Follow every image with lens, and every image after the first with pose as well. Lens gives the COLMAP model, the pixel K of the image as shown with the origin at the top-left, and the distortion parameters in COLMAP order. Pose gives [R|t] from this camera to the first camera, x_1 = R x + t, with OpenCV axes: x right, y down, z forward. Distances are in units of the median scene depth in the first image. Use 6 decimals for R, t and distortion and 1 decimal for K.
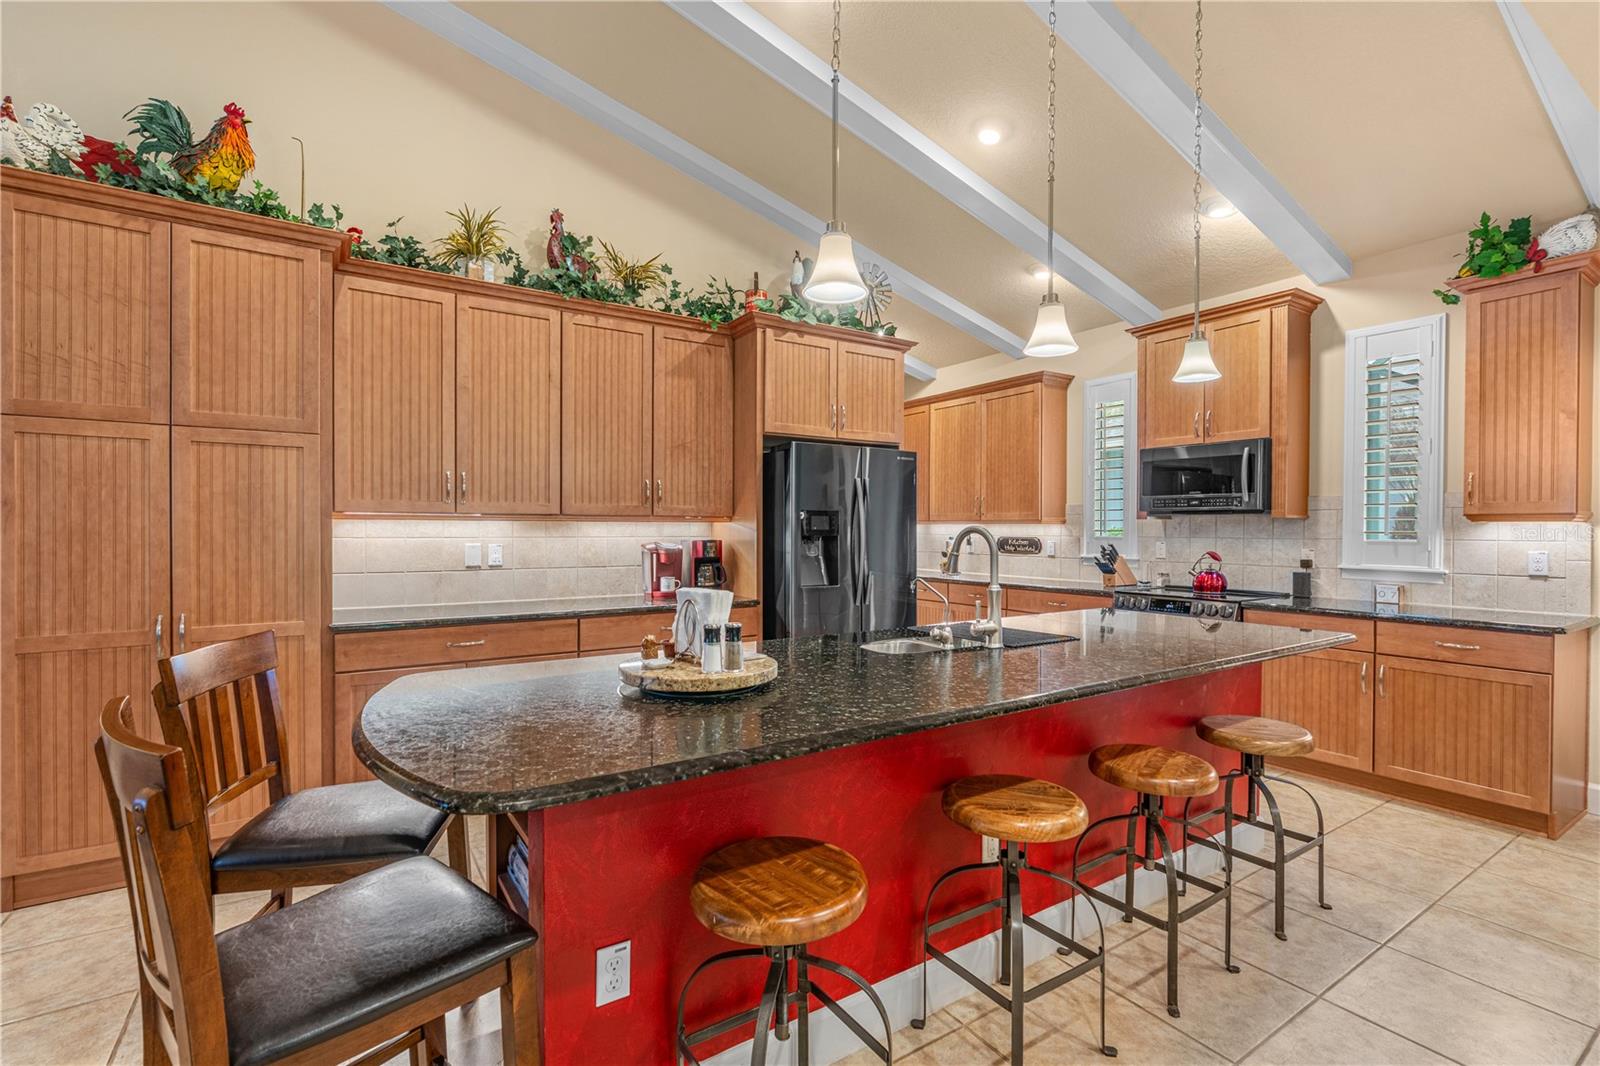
lens RADIAL K [[725.0, 0, 800.0], [0, 725.0, 533.0], [0, 0, 1]] dist [-0.000706, 0.000916]
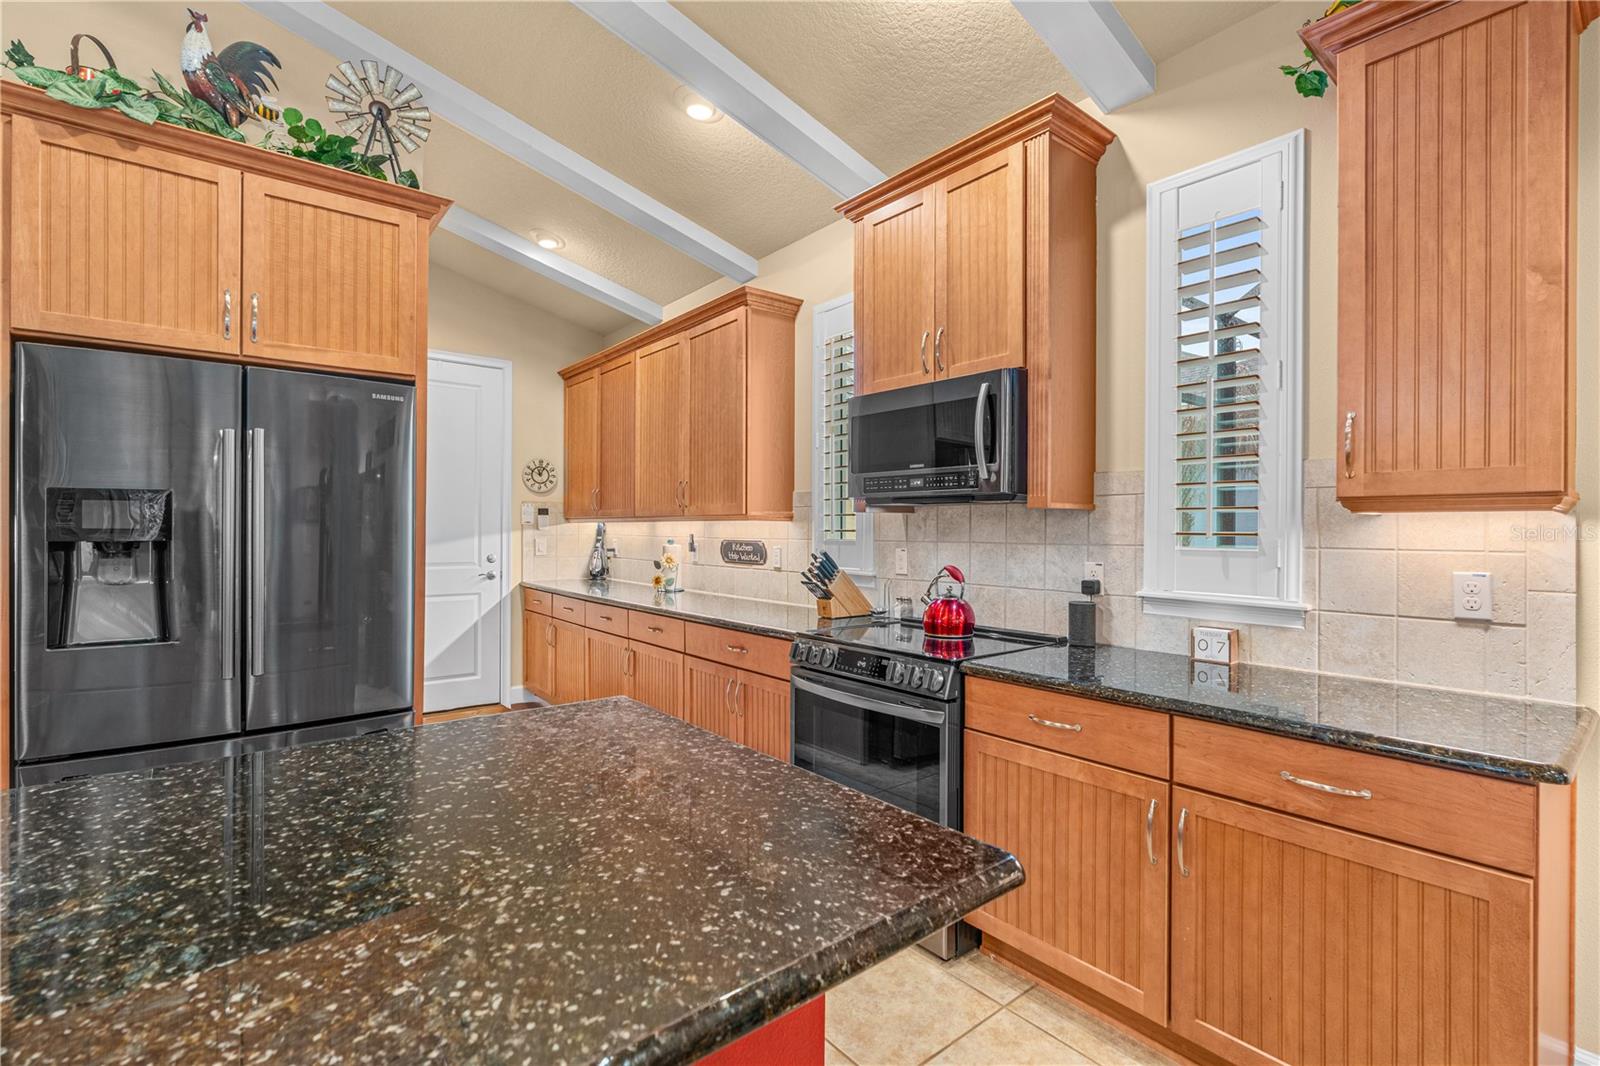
lens RADIAL K [[718.7, 0, 803.3], [0, 718.7, 527.9], [0, 0, 1]] dist [-0.003148, 0.001137]
pose [[0.994915, 0.000621, 0.100712, 0.447055], [0.000200, 0.999967, -0.008142, -0.000960], [-0.100713, 0.008121, 0.994882, 0.487704]]
